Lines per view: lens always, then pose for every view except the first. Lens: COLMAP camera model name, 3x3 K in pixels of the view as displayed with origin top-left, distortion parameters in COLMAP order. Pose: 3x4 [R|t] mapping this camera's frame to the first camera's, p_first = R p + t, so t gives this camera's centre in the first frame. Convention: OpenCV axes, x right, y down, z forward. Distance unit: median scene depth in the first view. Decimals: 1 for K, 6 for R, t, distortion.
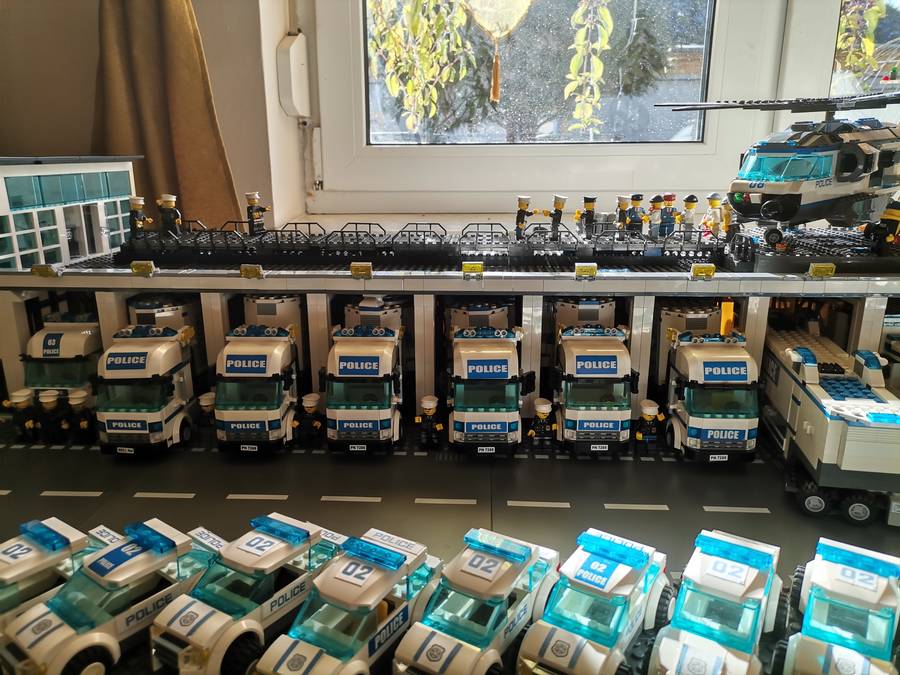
lens RADIAL K [[677.2, 0, 449.4], [0, 677.2, 339.5], [0, 0, 1]] dist [0.013231, 0.003314]
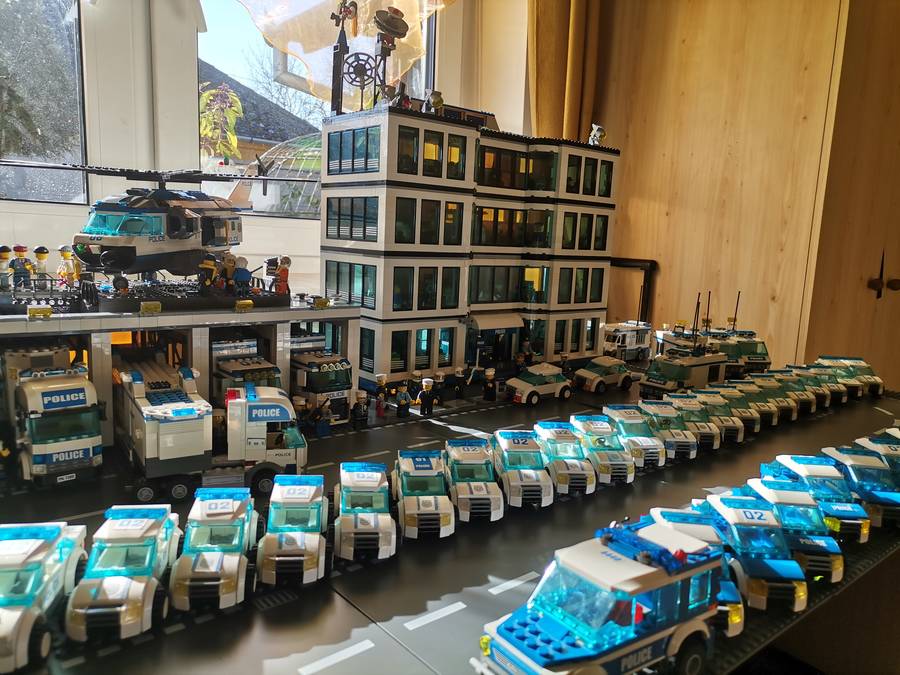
lens RADIAL K [[677.2, 0, 451.9], [0, 677.2, 335.5], [0, 0, 1]] dist [0.013231, 0.003314]
pose [[0.721438, -0.061902, 0.689707, 0.092367], [0.134645, 0.989527, -0.052028, 0.079310], [-0.679263, 0.130401, 0.722217, -0.221903]]
